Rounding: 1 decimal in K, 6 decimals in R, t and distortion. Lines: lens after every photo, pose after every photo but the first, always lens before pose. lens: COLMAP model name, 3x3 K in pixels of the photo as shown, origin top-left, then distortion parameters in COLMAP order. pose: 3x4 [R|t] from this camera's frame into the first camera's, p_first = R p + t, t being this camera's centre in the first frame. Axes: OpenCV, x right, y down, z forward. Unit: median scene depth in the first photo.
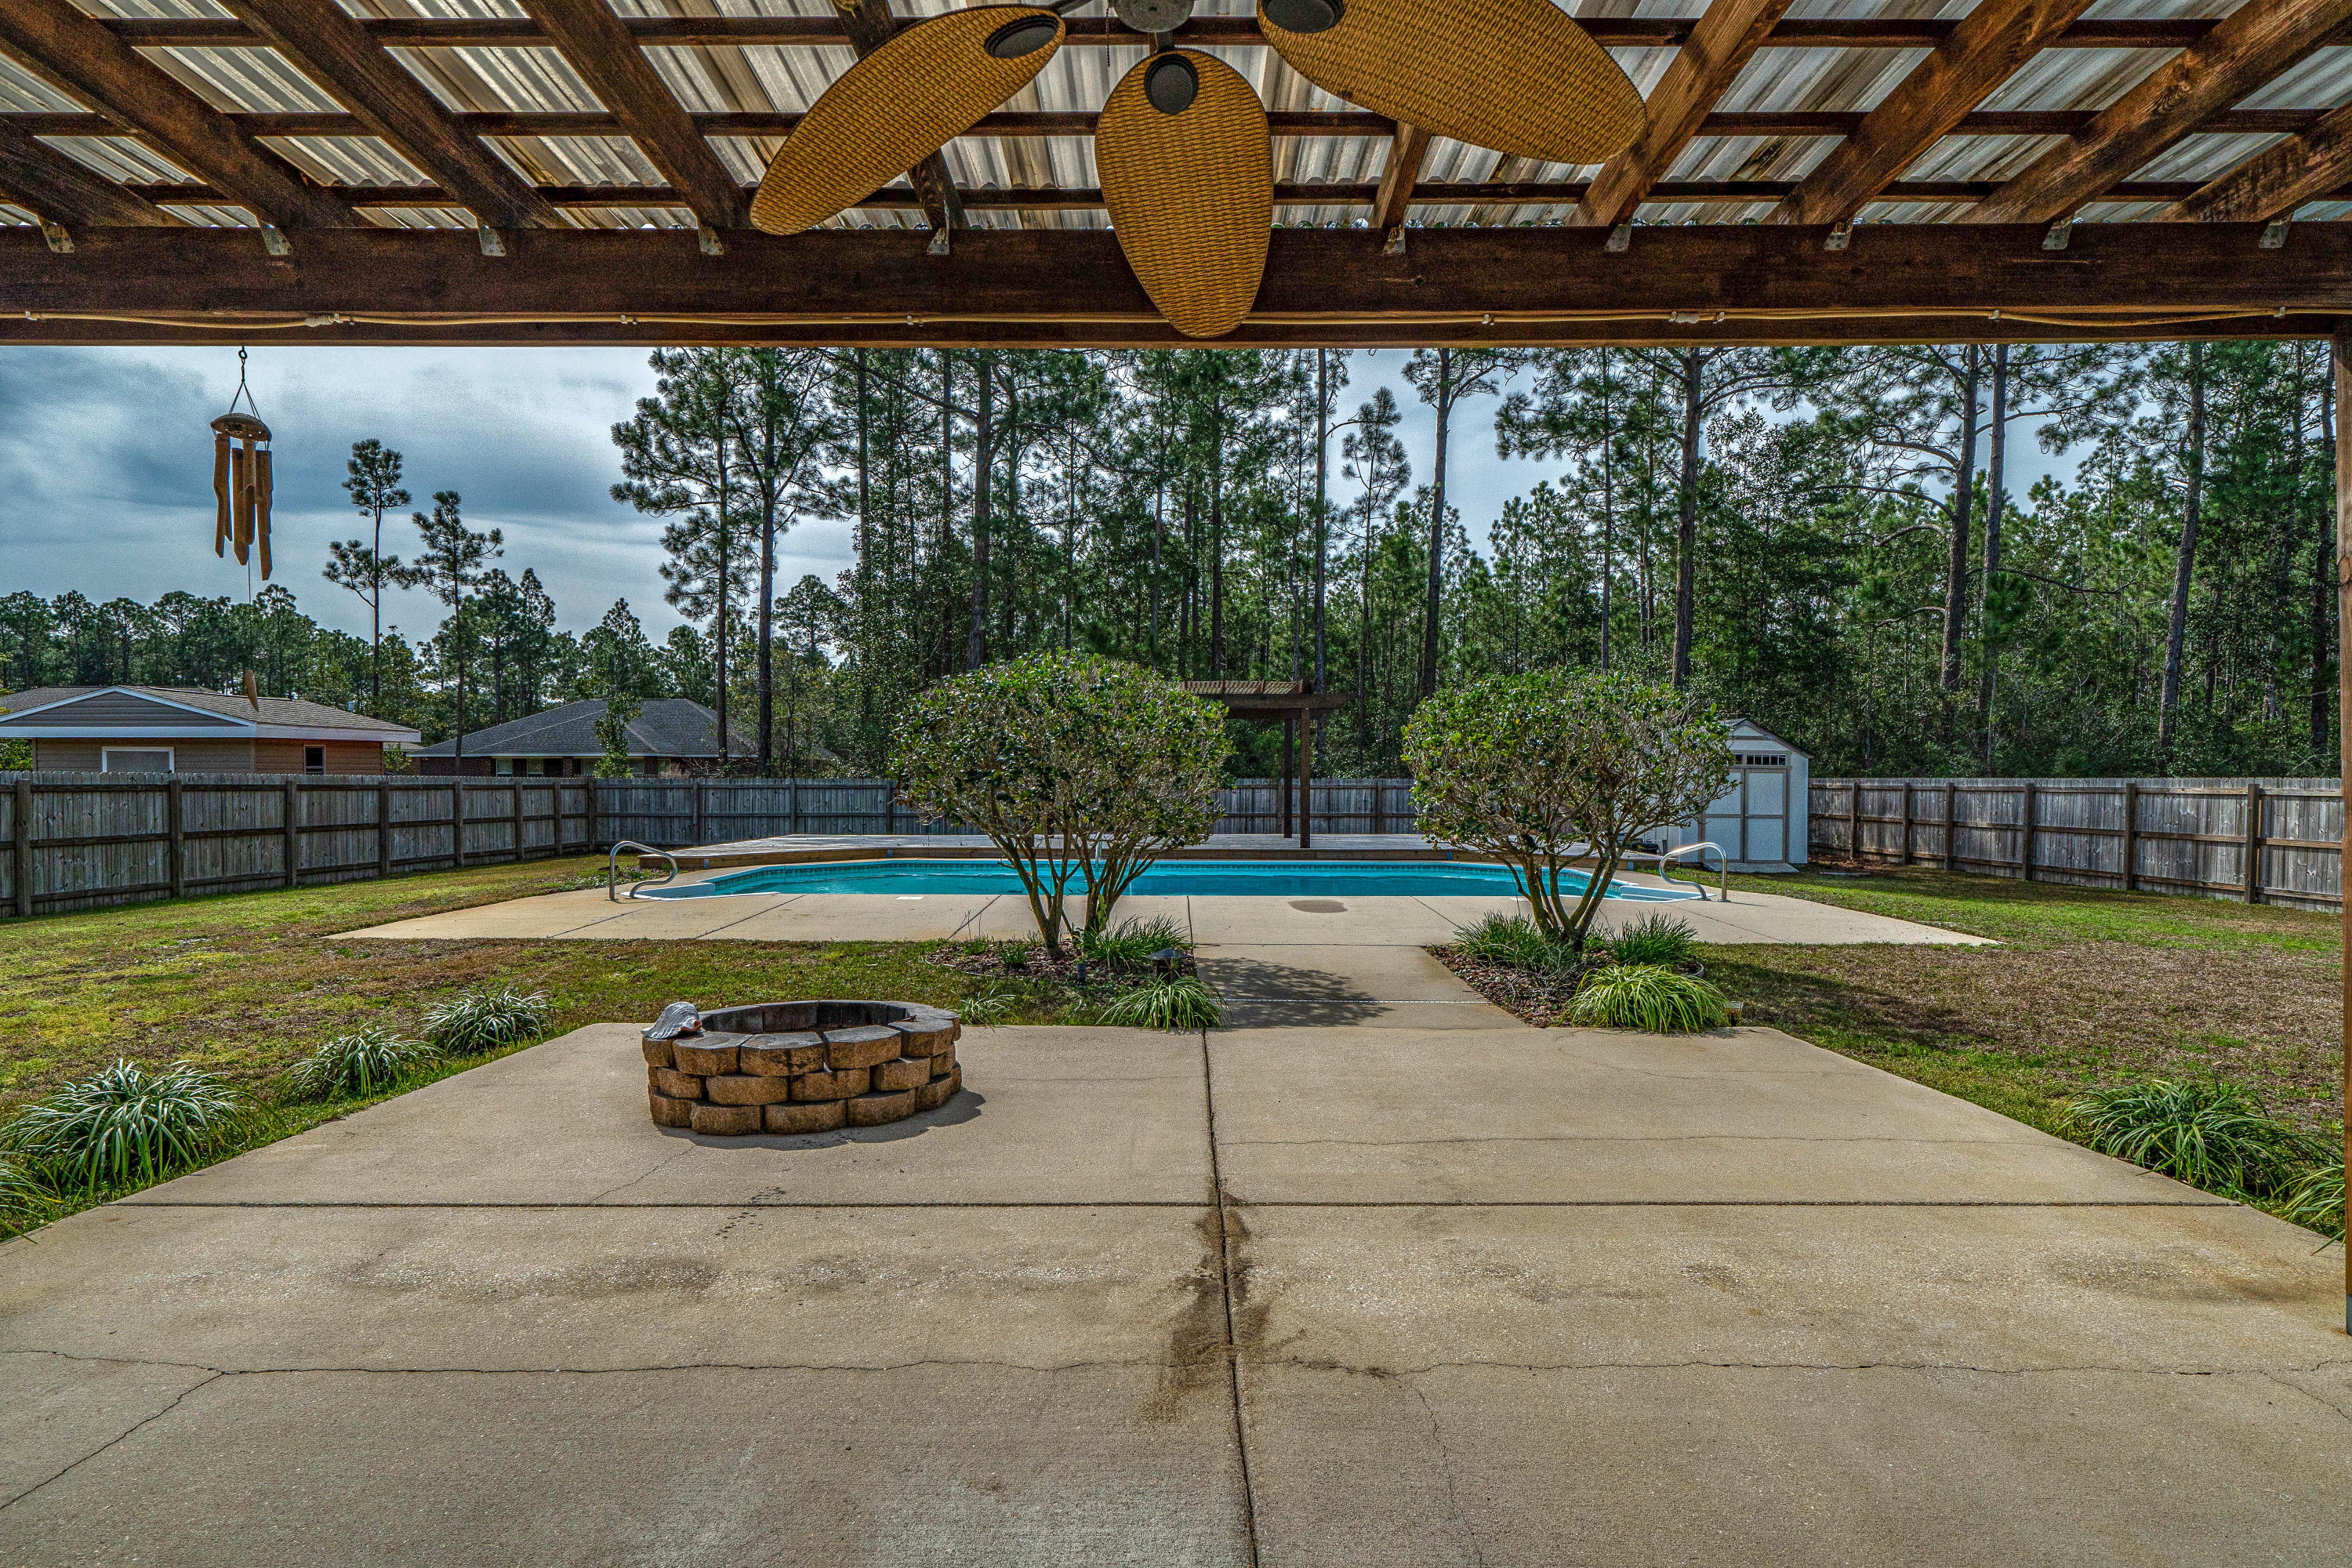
lens RADIAL K [[1252.2, 0, 1154.0], [0, 1252.2, 786.5], [0, 0, 1]] dist [-0.004961, 0.000320]
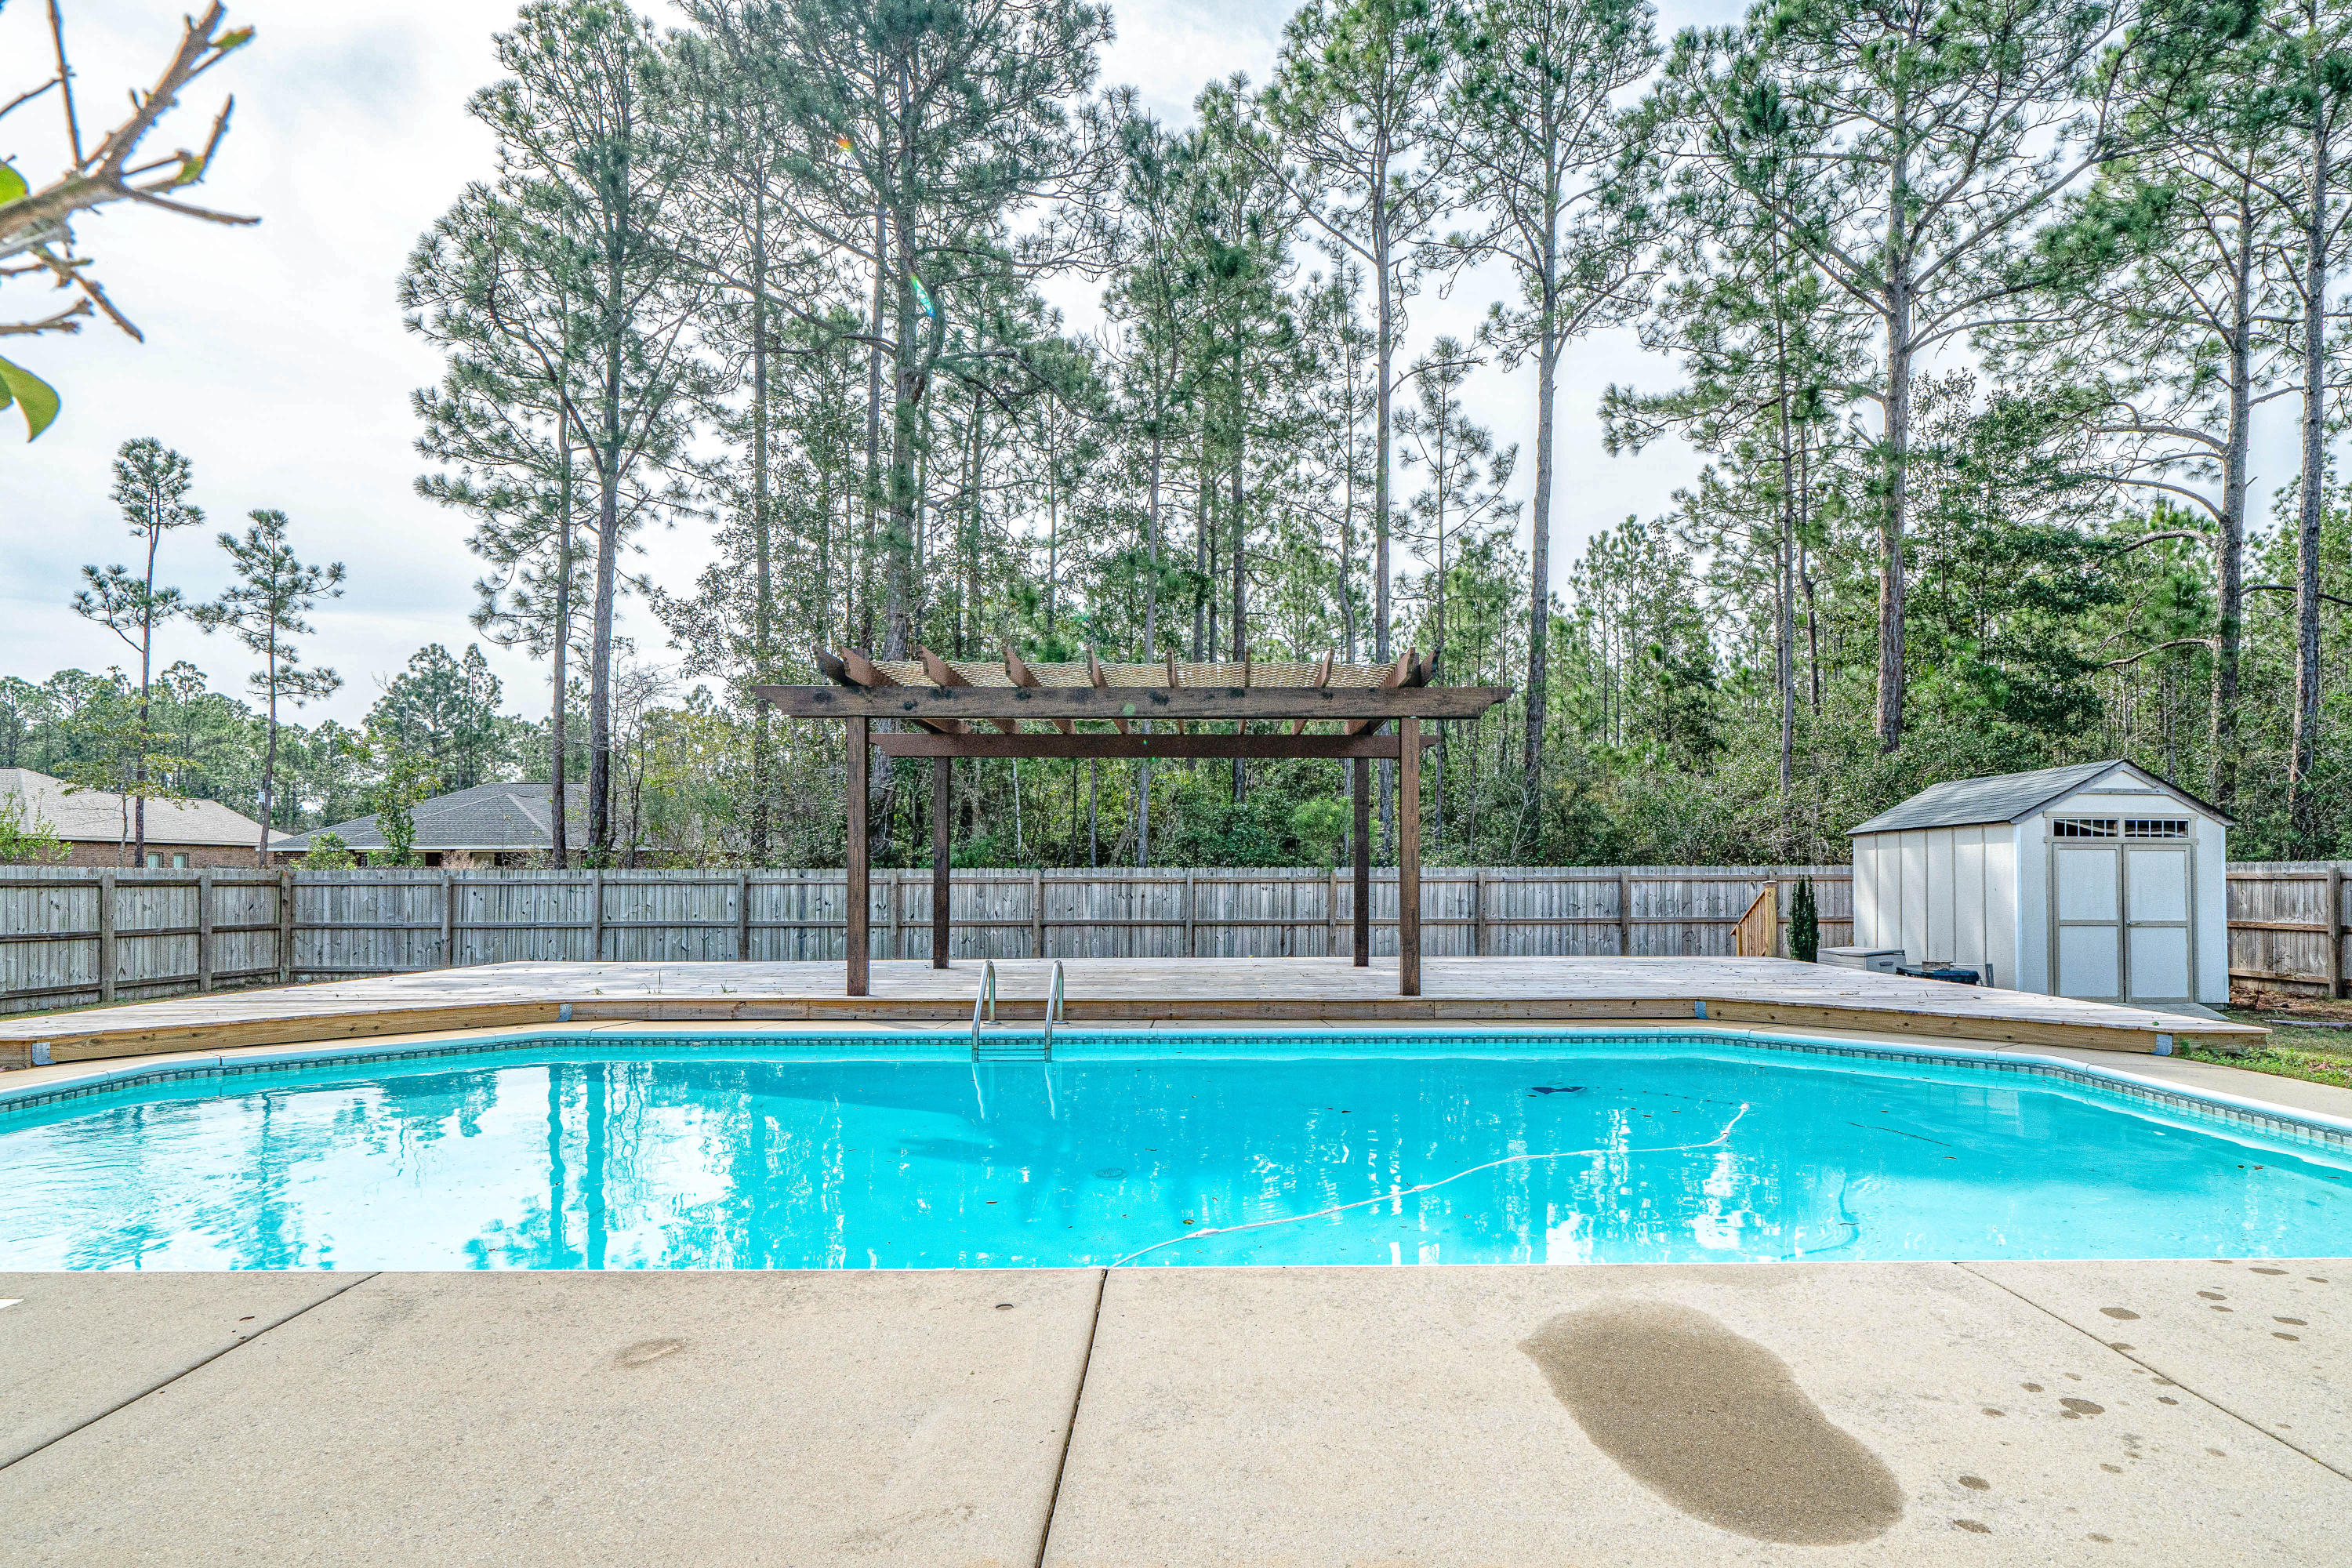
lens RADIAL K [[1268.2, 0, 1218.6], [0, 1268.2, 839.4], [0, 0, 1]] dist [-0.003144, 0.000559]
pose [[0.999562, -0.002681, 0.029464, 0.022519], [0.003775, 0.999303, -0.037133, 0.004154], [-0.029344, 0.037228, 0.998876, 0.368197]]
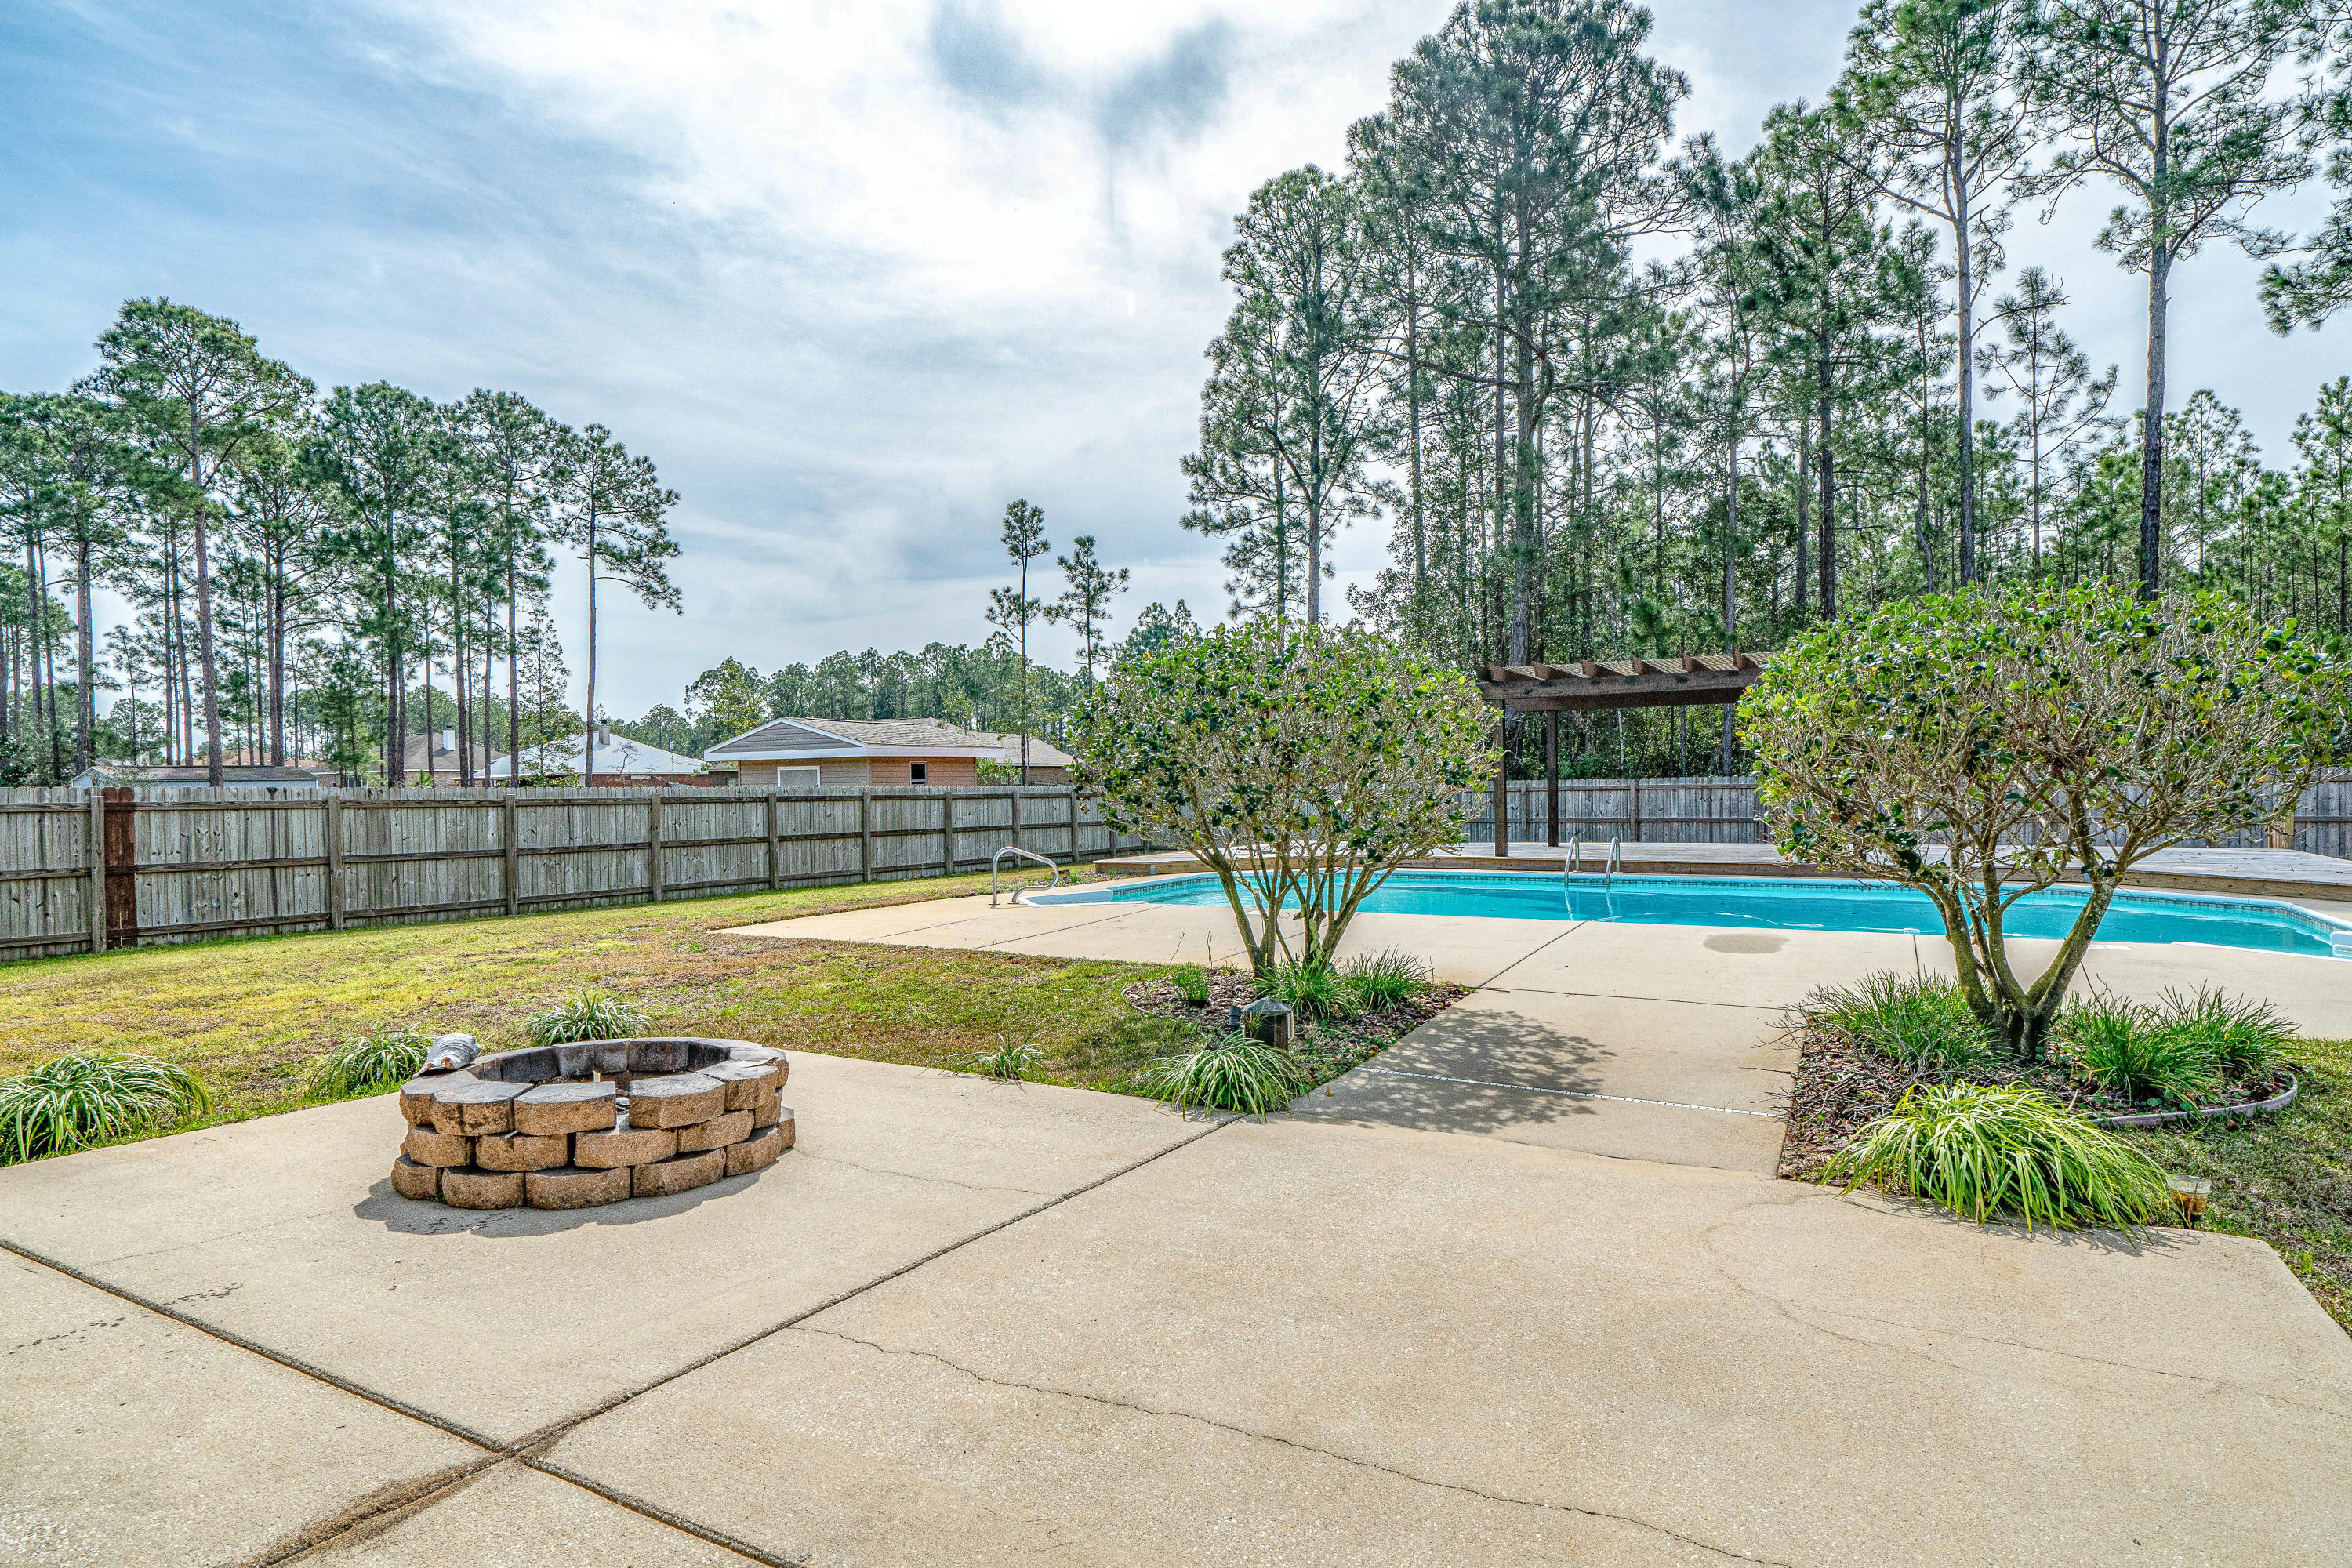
lens RADIAL K [[1247.1, 0, 1154.7], [0, 1247.1, 778.8], [0, 0, 1]] dist [-0.003748, 0.001018]
pose [[0.871604, -0.017752, -0.489889, 0.089599], [0.012578, 0.999825, -0.013851, 0.001938], [0.490049, 0.005911, 0.871675, 0.086930]]
